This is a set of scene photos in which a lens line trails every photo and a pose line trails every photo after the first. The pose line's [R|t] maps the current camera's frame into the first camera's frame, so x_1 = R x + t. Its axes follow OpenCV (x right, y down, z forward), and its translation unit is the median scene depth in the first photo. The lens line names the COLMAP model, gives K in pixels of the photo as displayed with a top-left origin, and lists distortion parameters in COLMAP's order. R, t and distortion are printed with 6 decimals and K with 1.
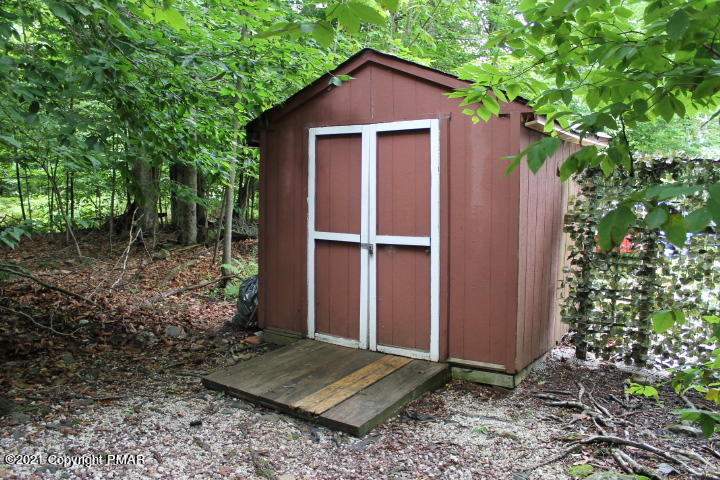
lens RADIAL K [[605.6, 0, 362.1], [0, 605.6, 242.3], [0, 0, 1]] dist [-0.169793, 0.151863]
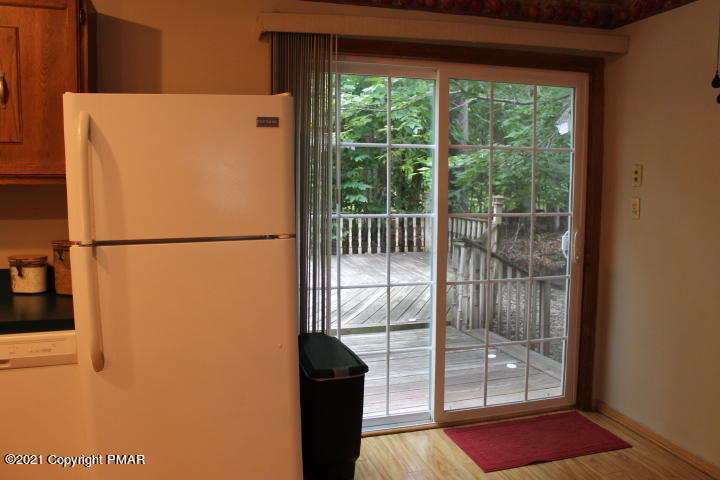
lens RADIAL K [[605.6, 0, 362.1], [0, 605.6, 242.3], [0, 0, 1]] dist [-0.169793, 0.151863]
pose [[0.811274, 0.064636, -0.581082, 0.248168], [-0.052297, 0.997909, 0.037987, -0.003311], [0.582322, -0.000429, 0.812958, -0.661863]]
